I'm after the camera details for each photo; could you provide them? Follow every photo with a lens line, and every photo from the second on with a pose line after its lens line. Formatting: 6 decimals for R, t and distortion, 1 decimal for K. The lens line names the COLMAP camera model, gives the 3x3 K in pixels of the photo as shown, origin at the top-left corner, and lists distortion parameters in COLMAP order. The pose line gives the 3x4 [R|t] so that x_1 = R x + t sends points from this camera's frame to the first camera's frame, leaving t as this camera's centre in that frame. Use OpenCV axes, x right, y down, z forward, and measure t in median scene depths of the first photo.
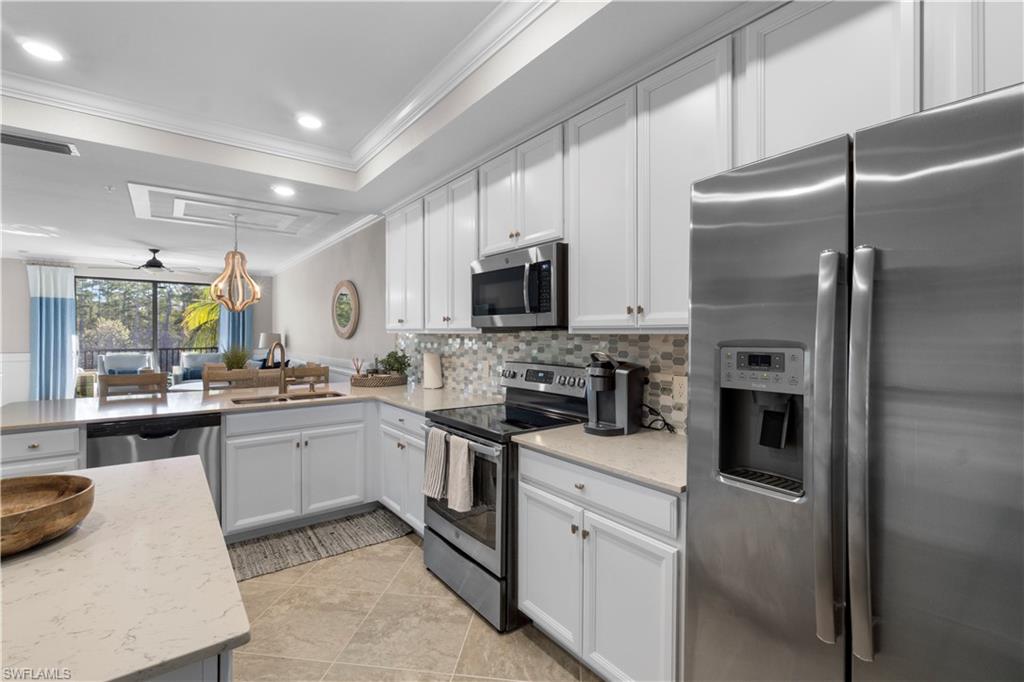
lens RADIAL K [[451.1, 0, 505.7], [0, 451.1, 335.7], [0, 0, 1]] dist [-0.000868, 0.000360]
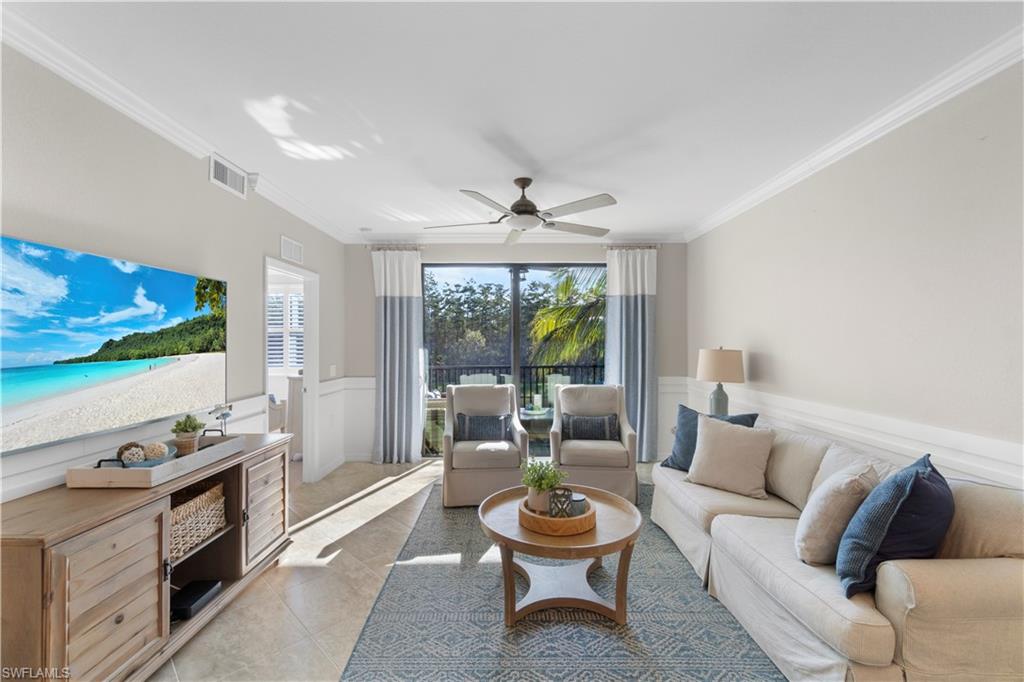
lens RADIAL K [[451.1, 0, 510.0], [0, 451.1, 339.5], [0, 0, 1]] dist [-0.000868, 0.000360]
pose [[0.801062, -0.007978, -0.598528, -0.461237], [0.004726, 0.999964, -0.007005, -0.013789], [0.598563, 0.002783, 0.801071, 0.553907]]
